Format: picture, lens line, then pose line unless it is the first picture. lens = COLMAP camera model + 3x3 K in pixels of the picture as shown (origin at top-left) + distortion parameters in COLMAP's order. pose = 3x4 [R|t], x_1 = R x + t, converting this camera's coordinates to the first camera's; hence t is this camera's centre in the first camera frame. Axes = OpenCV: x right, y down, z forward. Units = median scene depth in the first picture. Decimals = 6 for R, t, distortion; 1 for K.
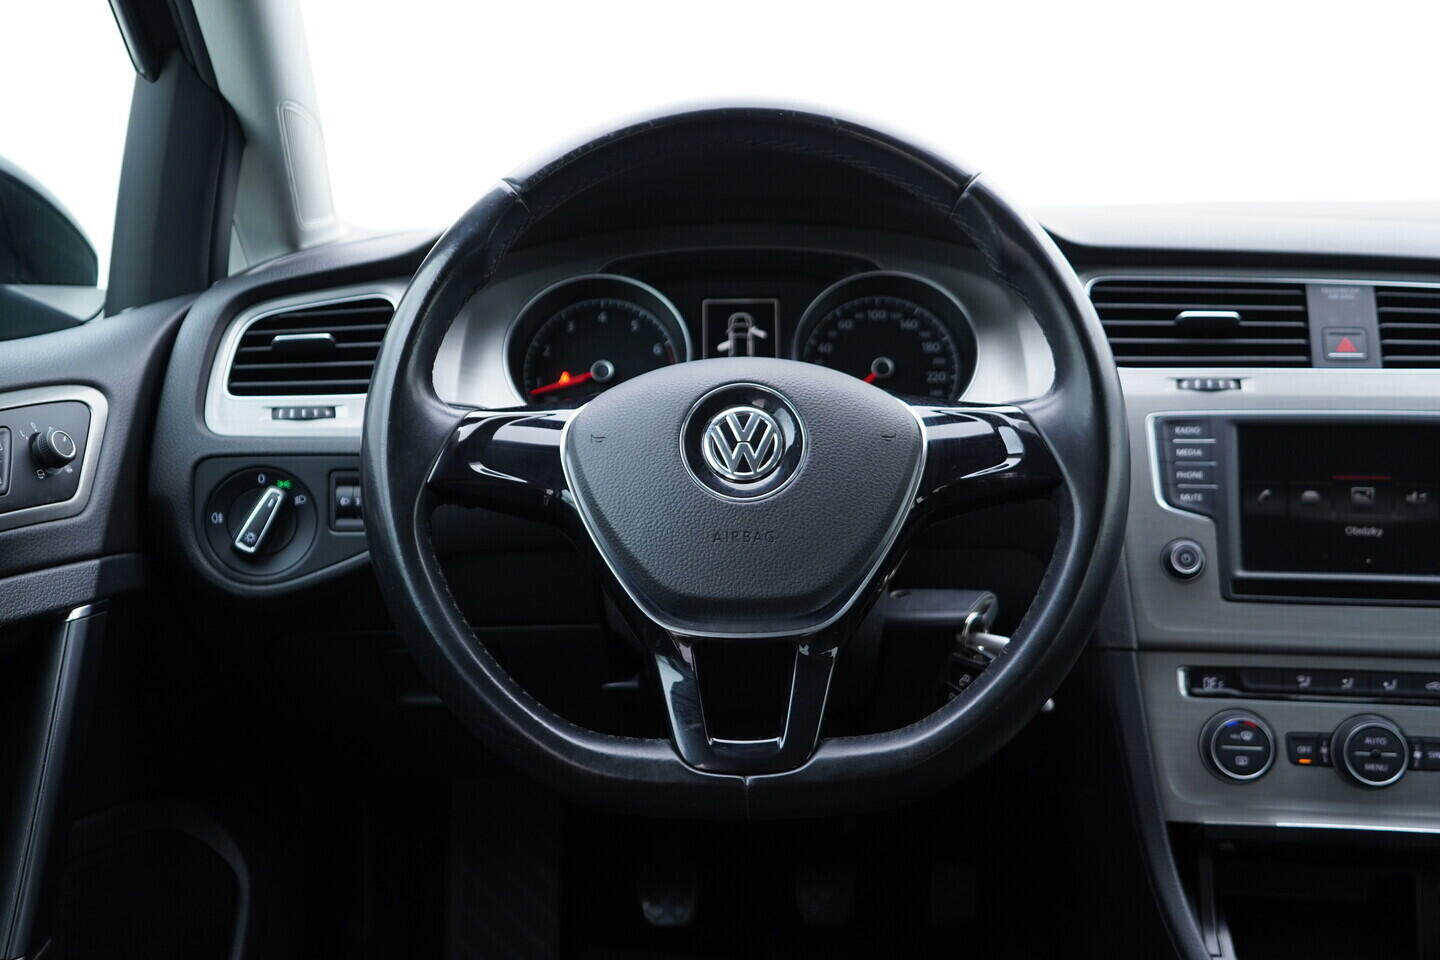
lens RADIAL K [[1504.1, 0, 720.0], [0, 1504.1, 480.0], [0, 0, 1]] dist [0.006465, 0.010418]
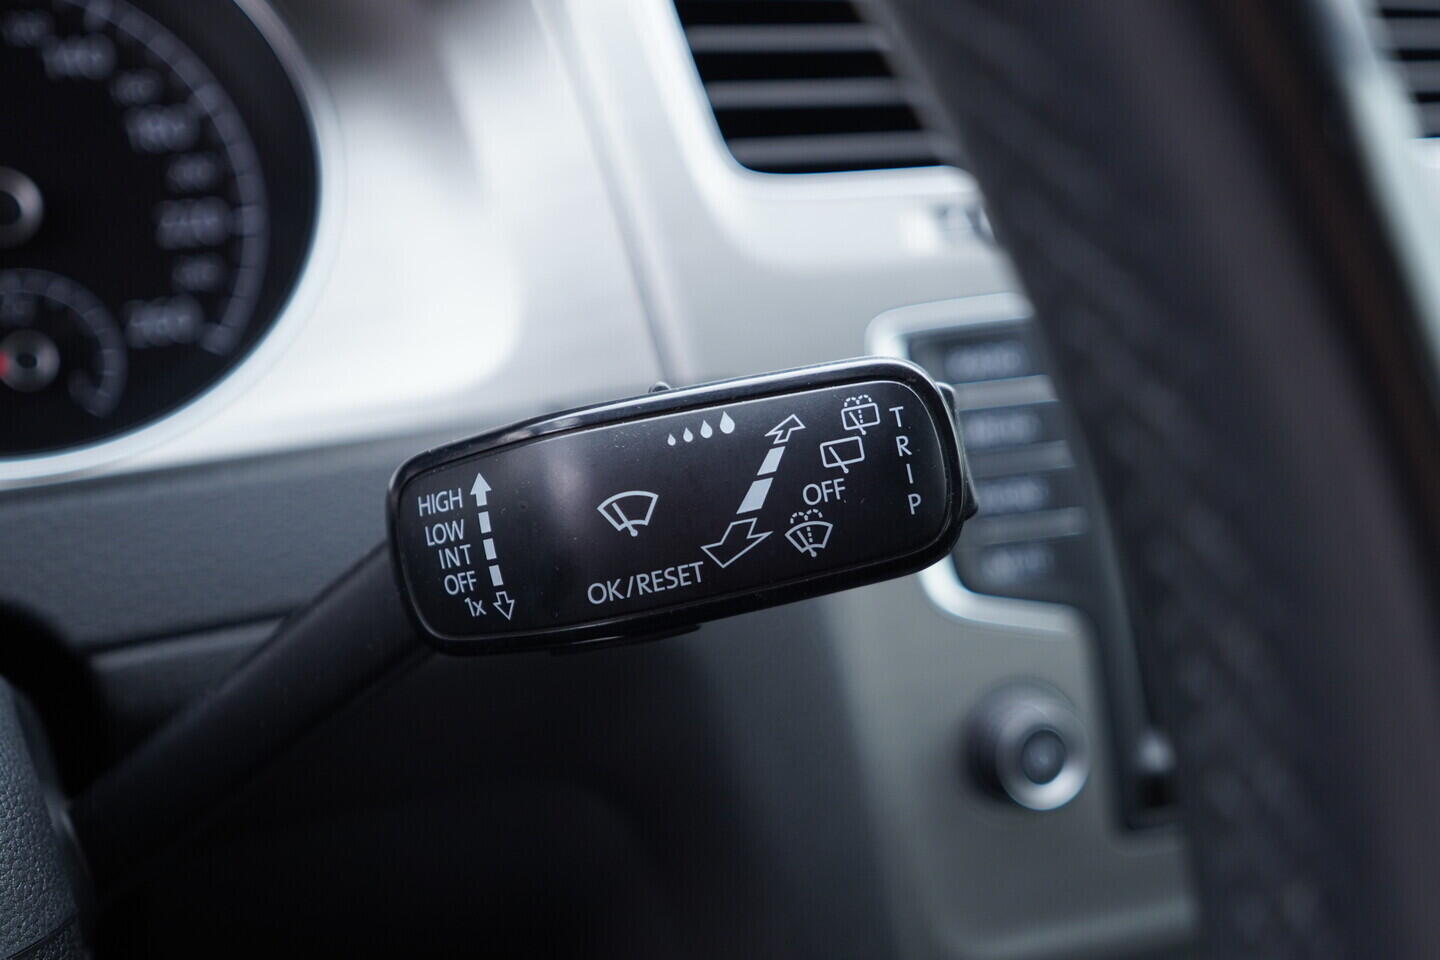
lens RADIAL K [[1504.1, 0, 720.0], [0, 1504.1, 480.0], [0, 0, 1]] dist [0.006465, 0.010418]
pose [[0.876404, -0.154308, 0.456185, 0.097474], [0.063787, 0.976124, 0.207637, -0.083623], [-0.477333, -0.152875, 0.865322, 0.734560]]
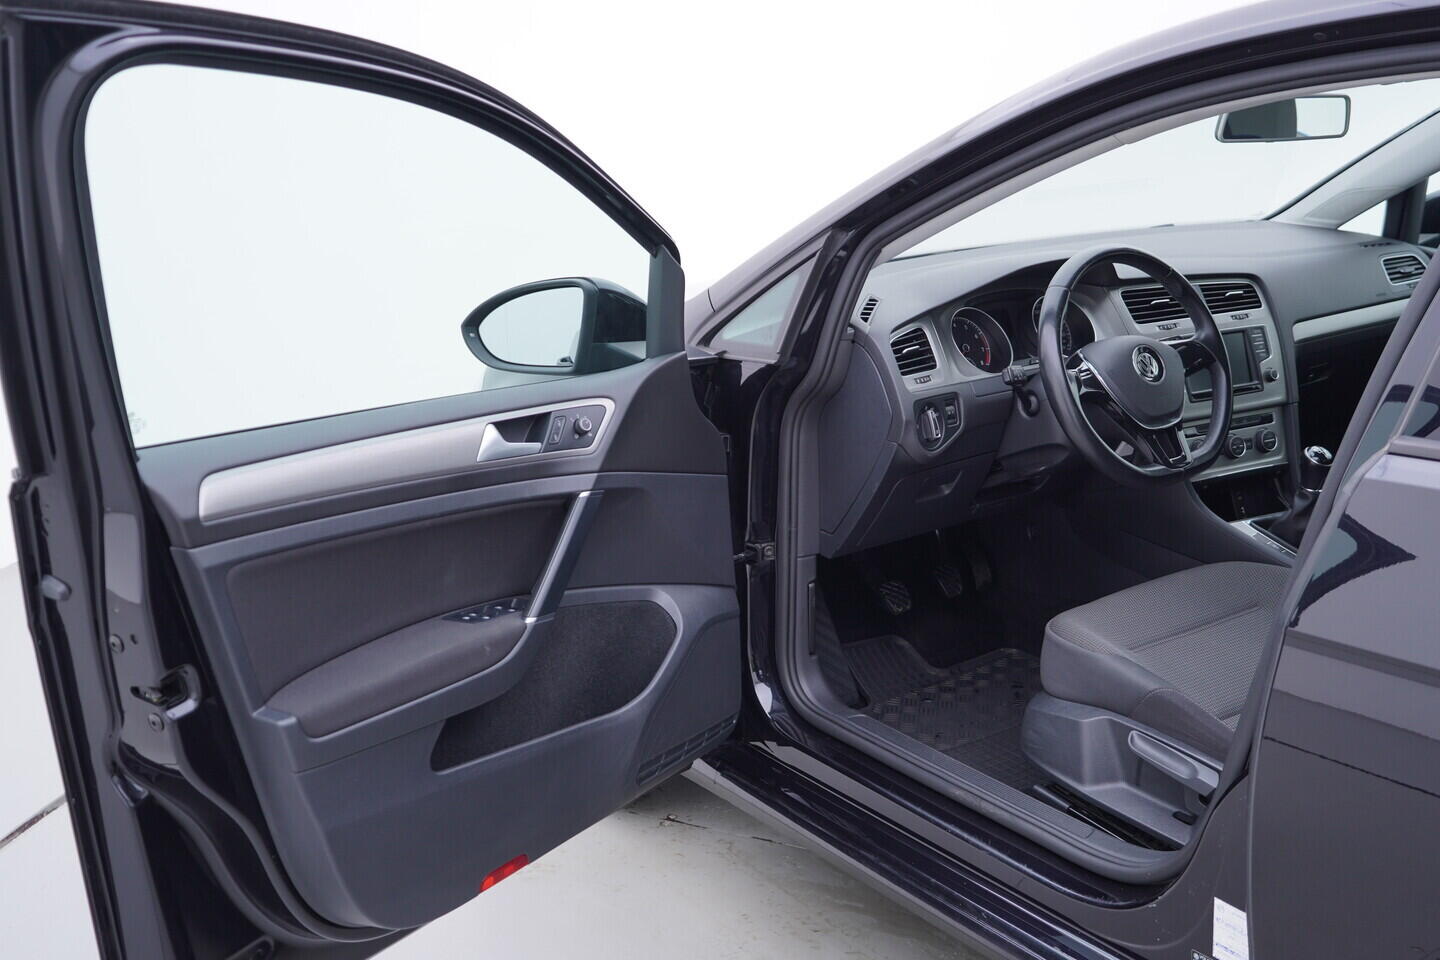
lens RADIAL K [[1504.1, 0, 720.0], [0, 1504.1, 480.0], [0, 0, 1]] dist [0.006465, 0.010418]
pose [[0.809925, -0.165961, 0.562564, -1.967040], [0.133741, 0.986122, 0.098366, -0.170070], [-0.571082, -0.004431, 0.820881, -0.803147]]
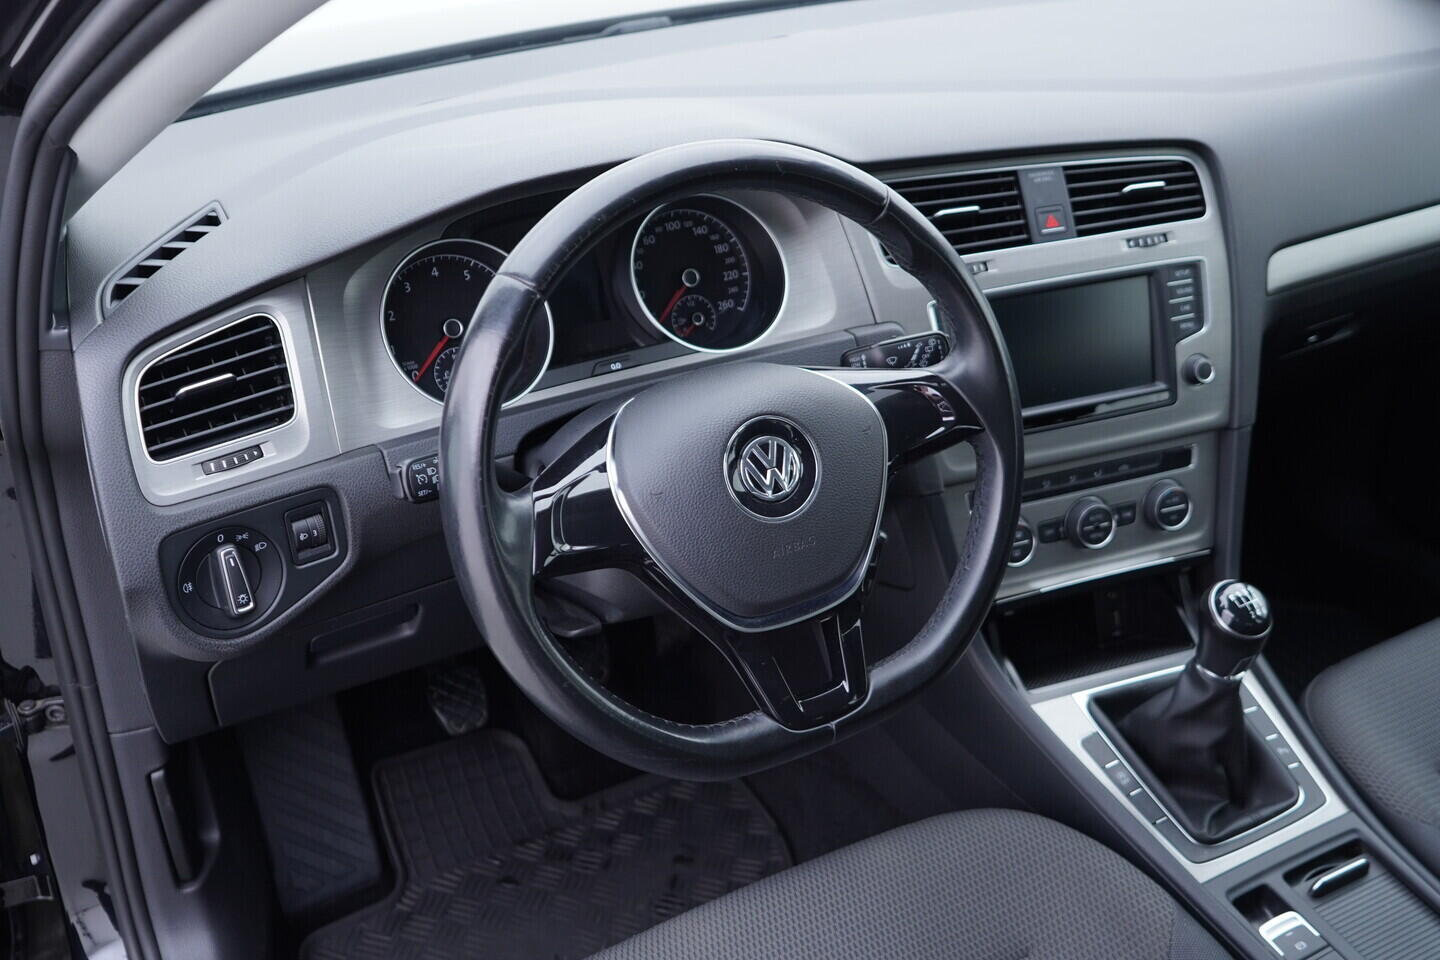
lens RADIAL K [[1504.1, 0, 720.0], [0, 1504.1, 480.0], [0, 0, 1]] dist [0.006465, 0.010418]
pose [[0.871191, -0.240069, 0.428244, -0.437203], [0.093169, 0.937281, 0.335892, -0.344837], [-0.482022, -0.252727, 0.838919, 0.008468]]
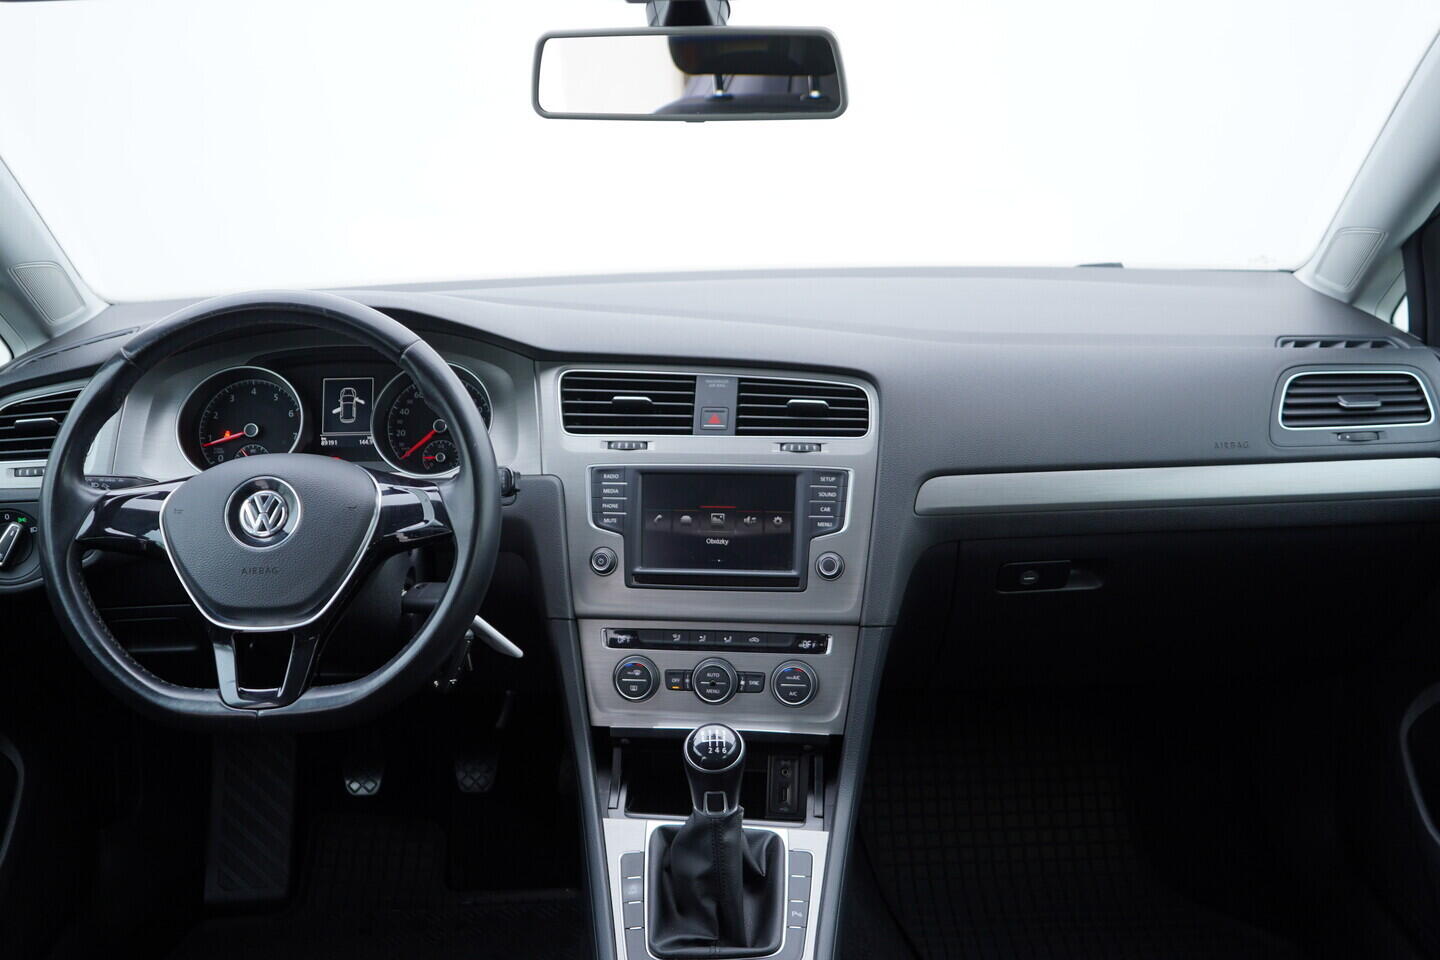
lens RADIAL K [[1504.1, 0, 720.0], [0, 1504.1, 480.0], [0, 0, 1]] dist [0.006465, 0.010418]
pose [[0.999840, -0.013984, 0.011147, 0.410100], [0.013012, 0.996470, 0.082930, -0.157531], [-0.012267, -0.082772, 0.996493, -0.544993]]
